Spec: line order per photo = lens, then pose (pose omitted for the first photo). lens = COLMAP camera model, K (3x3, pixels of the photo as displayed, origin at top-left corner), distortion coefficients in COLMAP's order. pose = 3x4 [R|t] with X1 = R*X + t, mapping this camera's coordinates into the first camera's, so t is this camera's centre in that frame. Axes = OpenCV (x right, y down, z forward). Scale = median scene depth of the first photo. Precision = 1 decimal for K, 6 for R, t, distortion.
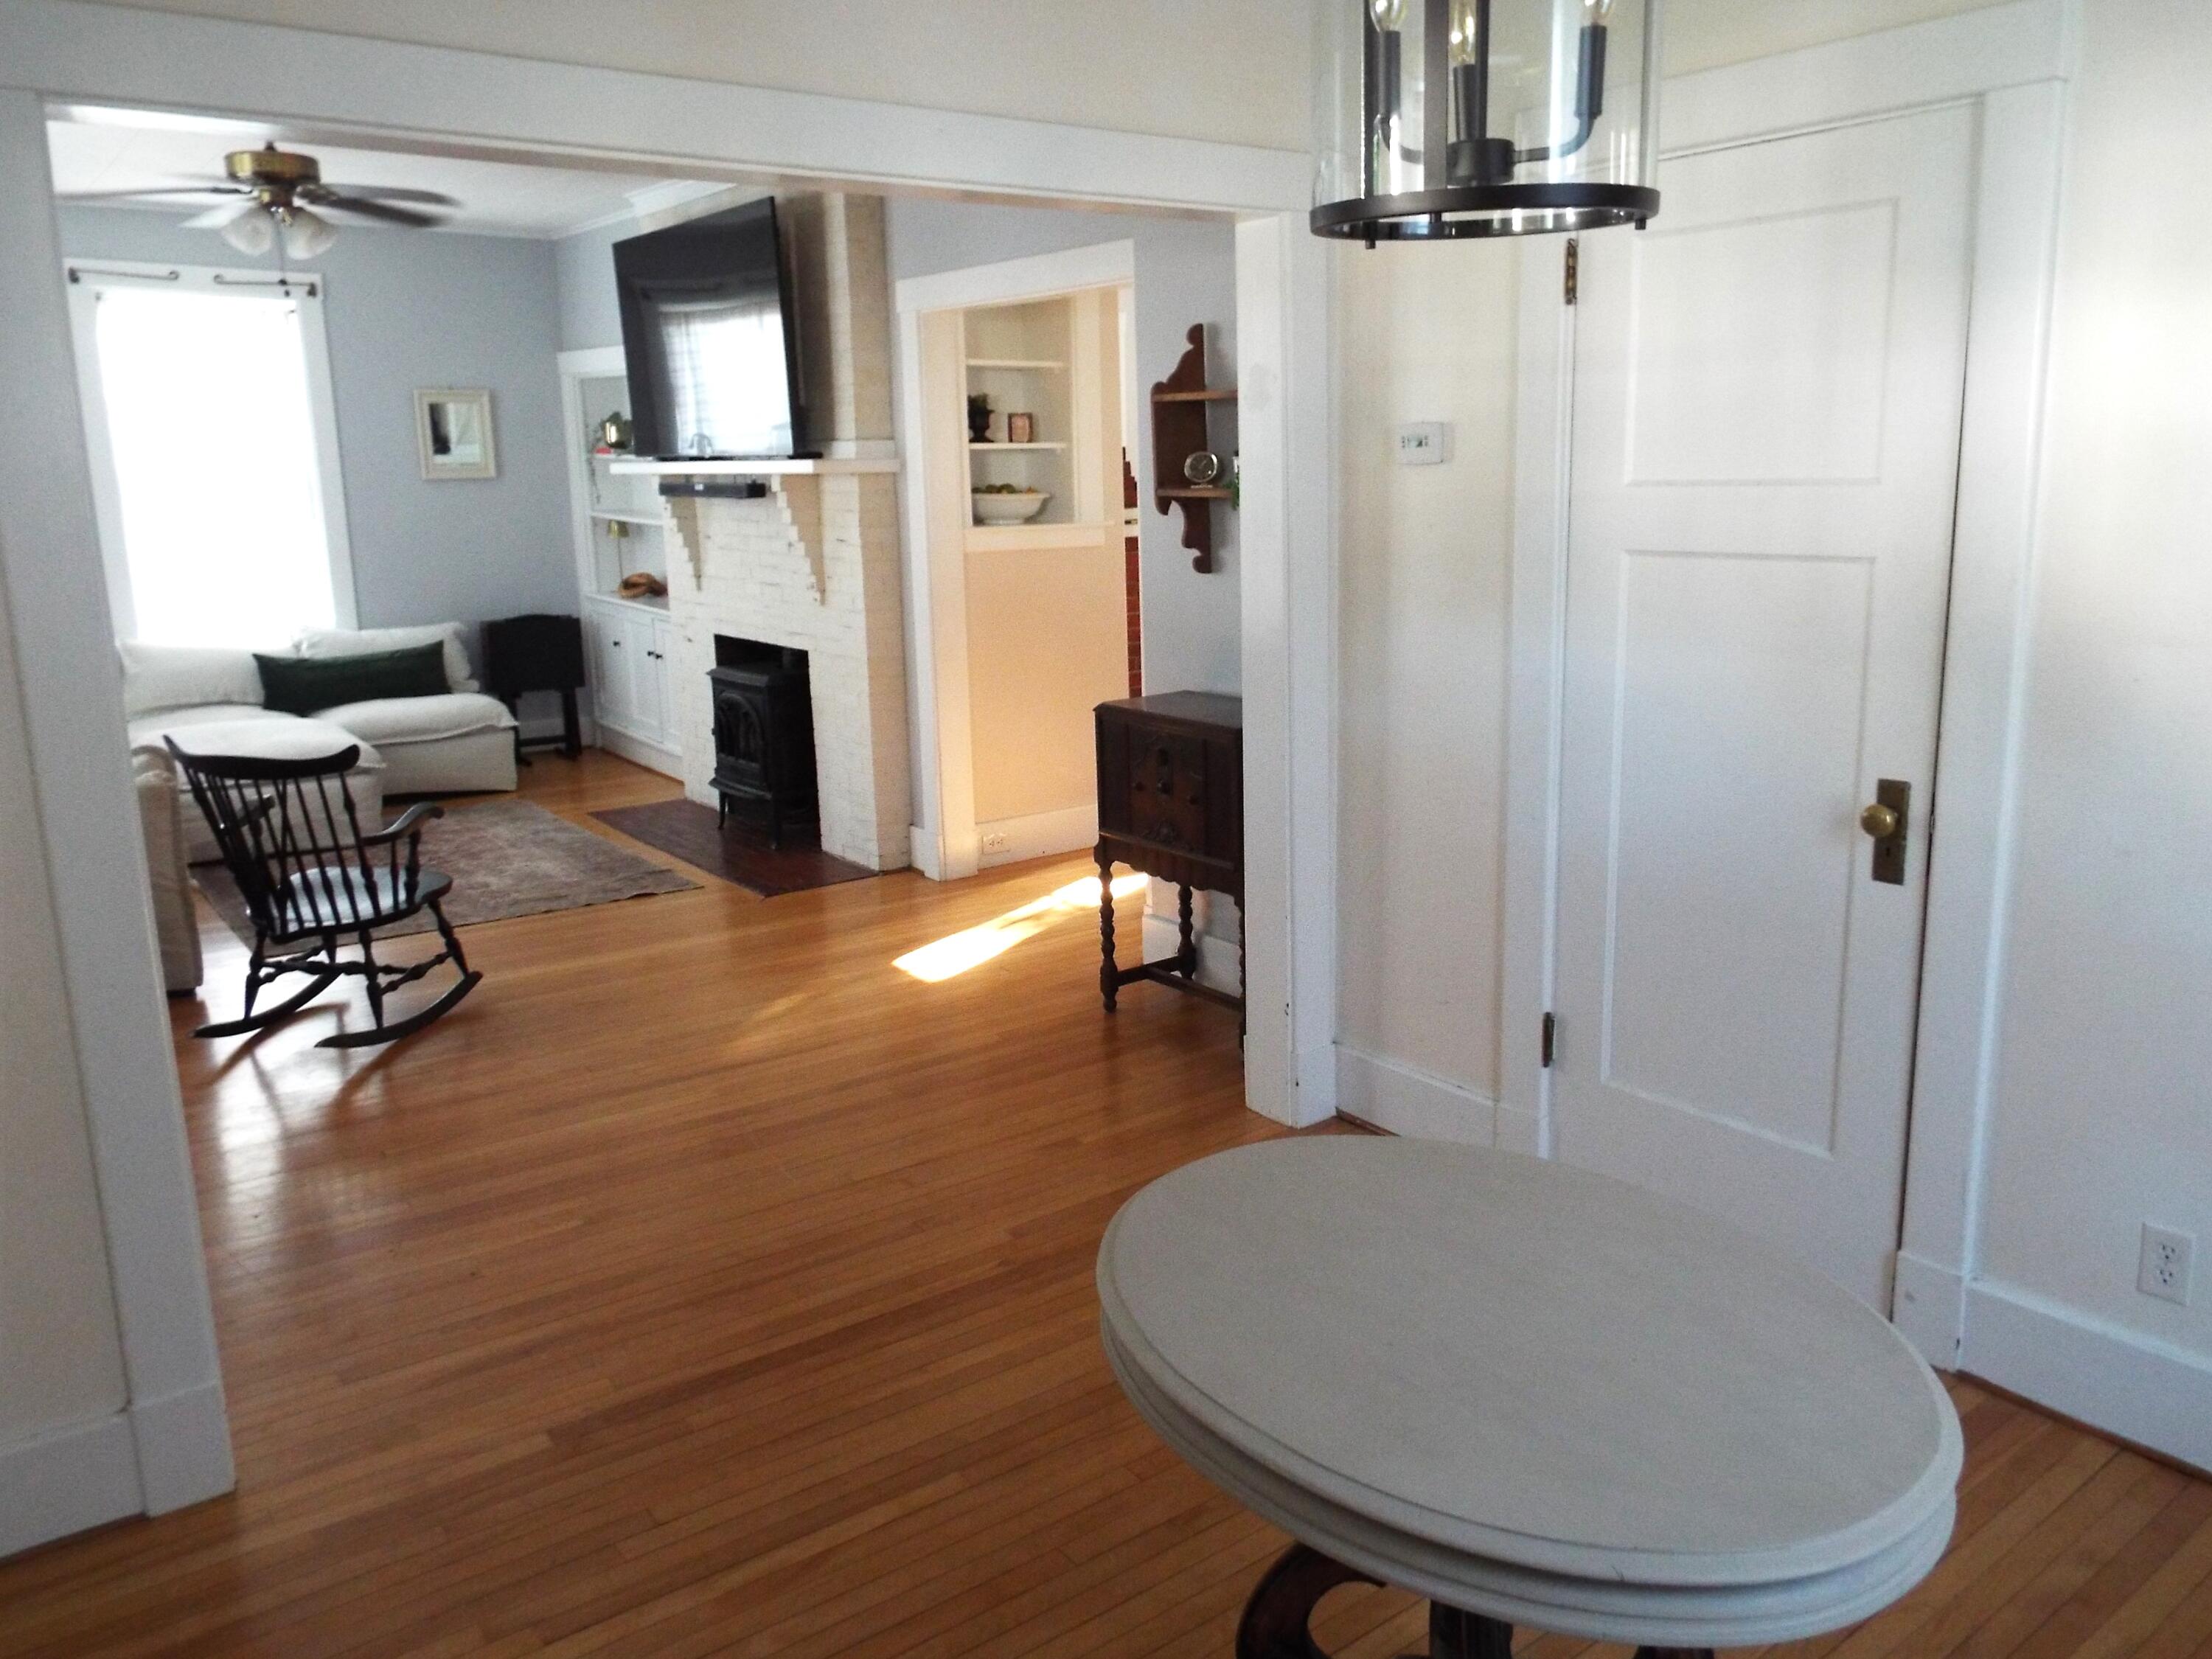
lens RADIAL K [[1643.1, 0, 1106.0], [0, 1643.1, 829.5], [0, 0, 1]] dist [-0.019517, 0.001909]
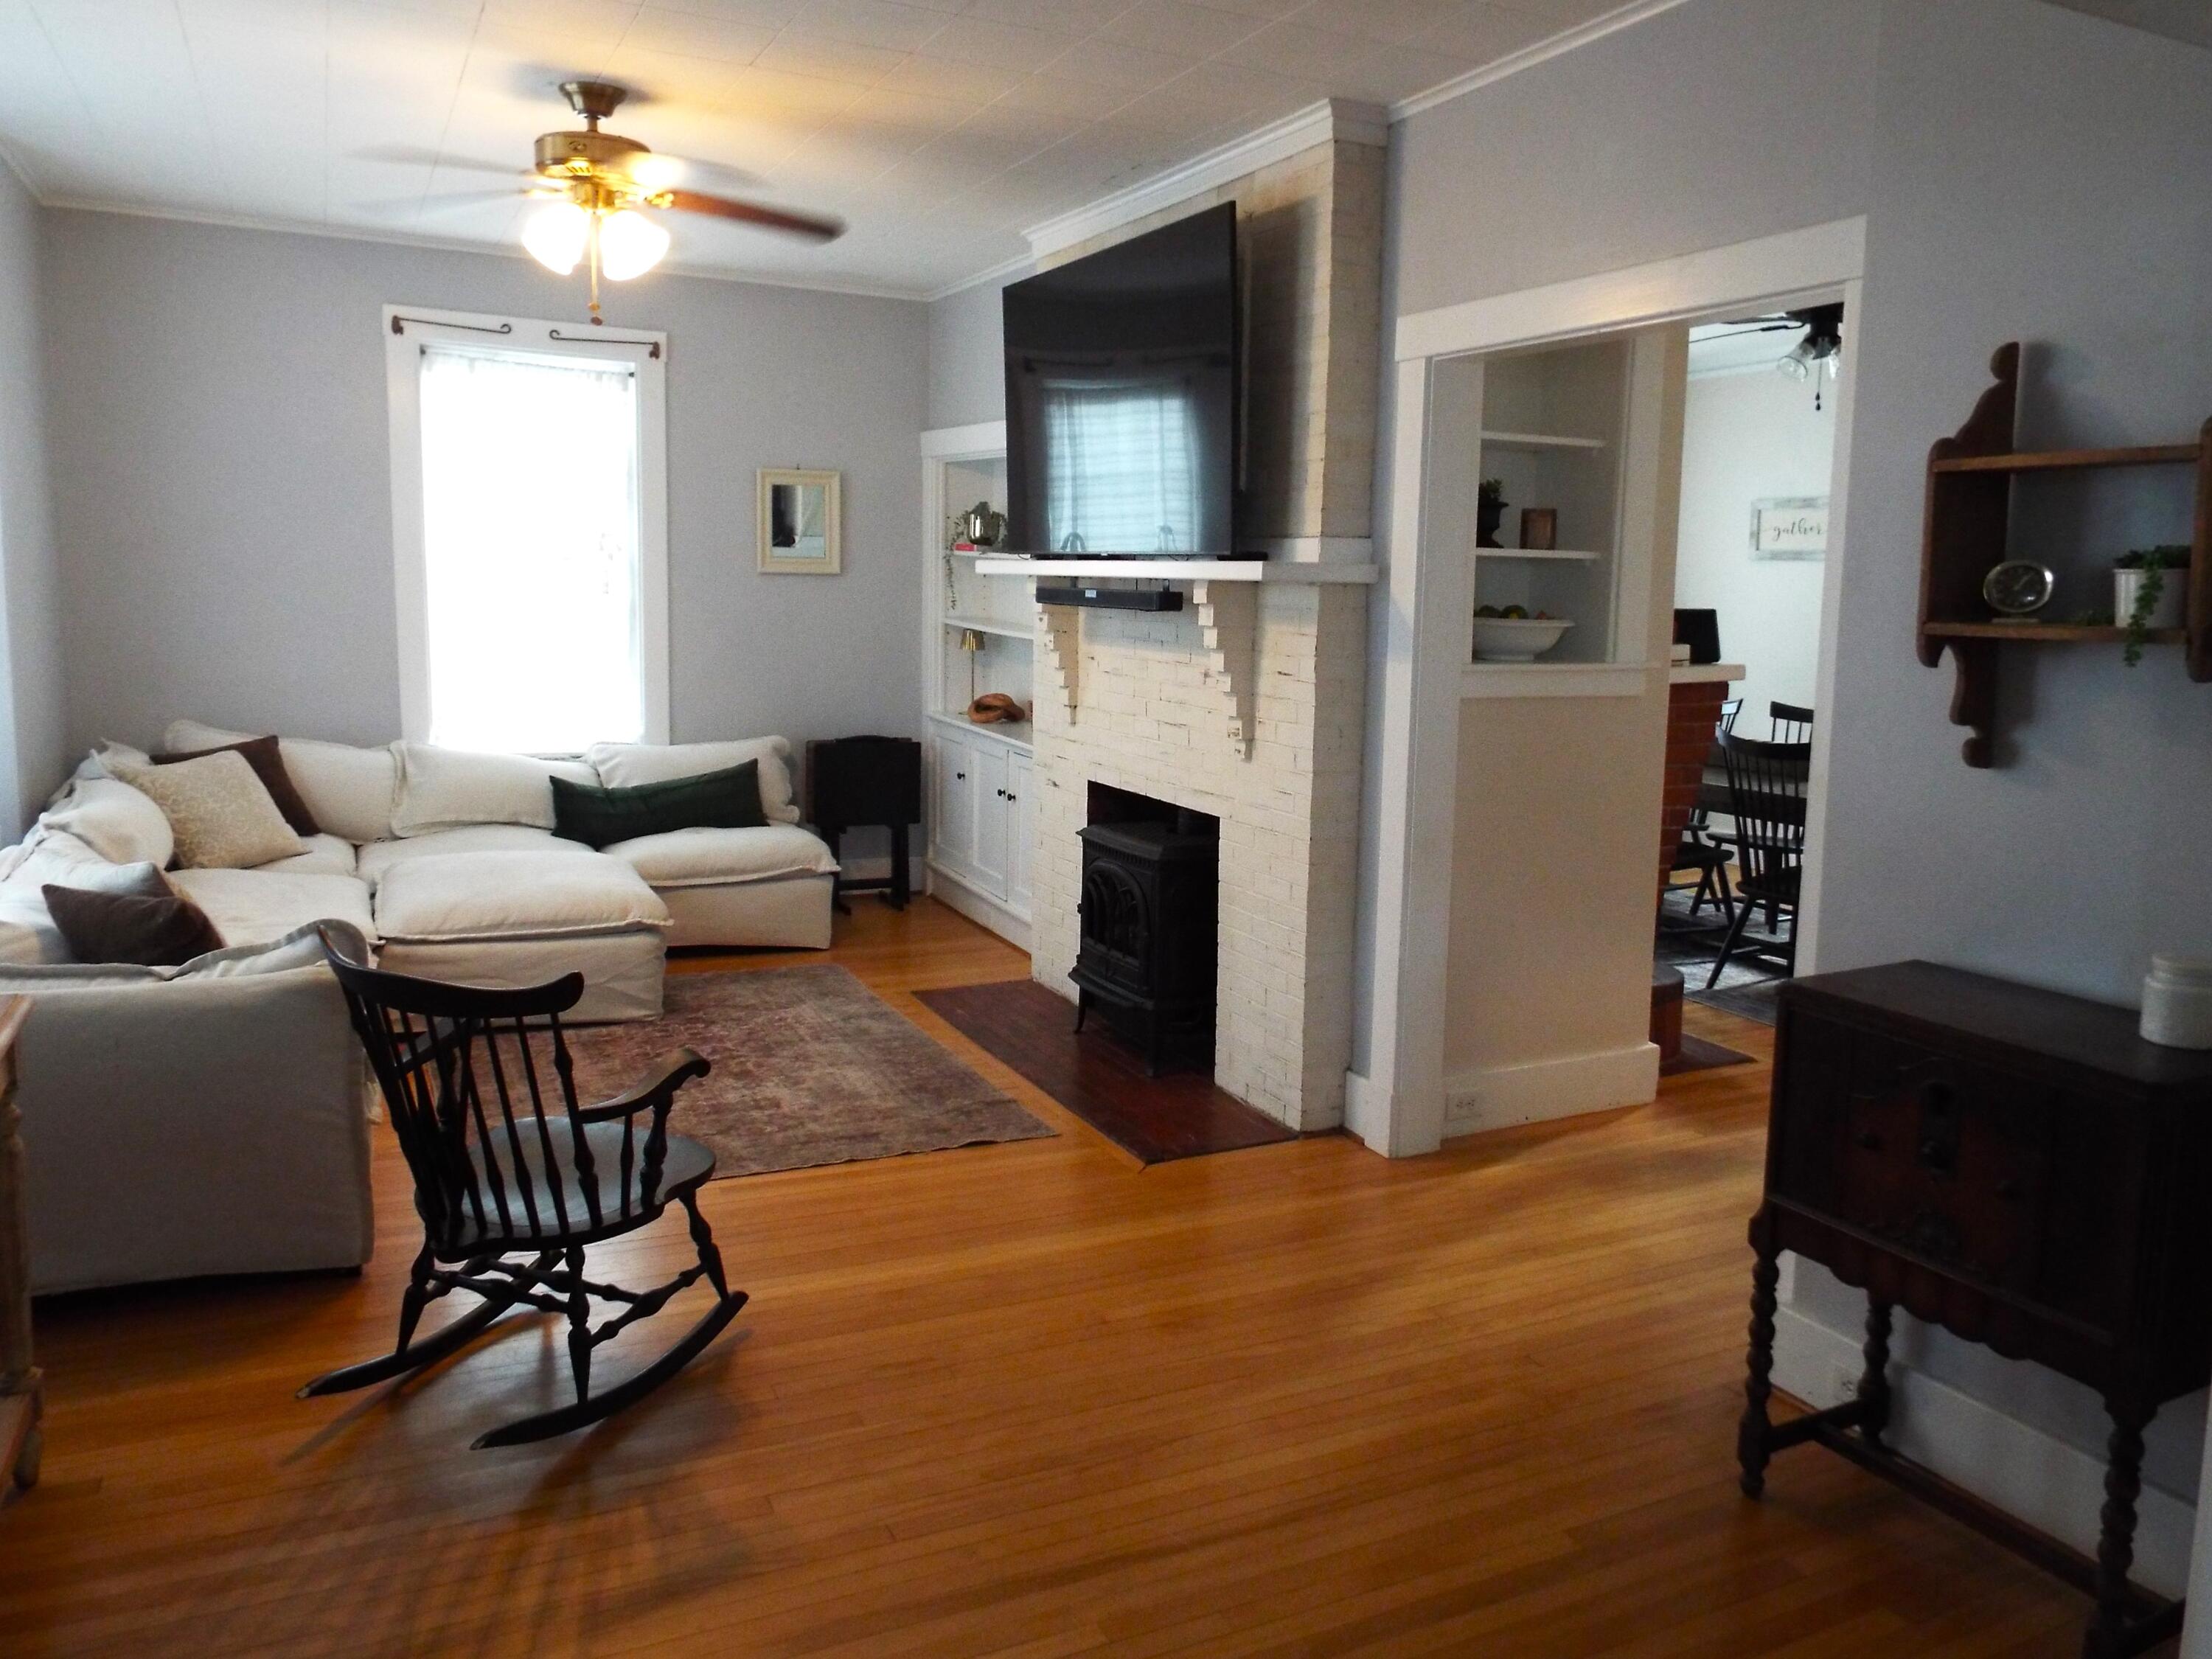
lens RADIAL K [[1613.3, 0, 1108.7], [0, 1613.3, 825.0], [0, 0, 1]] dist [-0.041549, 0.067305]
pose [[0.981406, 0.064982, -0.180611, -0.116287], [-0.078107, 0.994722, -0.066531, -0.062067], [0.175335, 0.079401, 0.981302, 0.327045]]
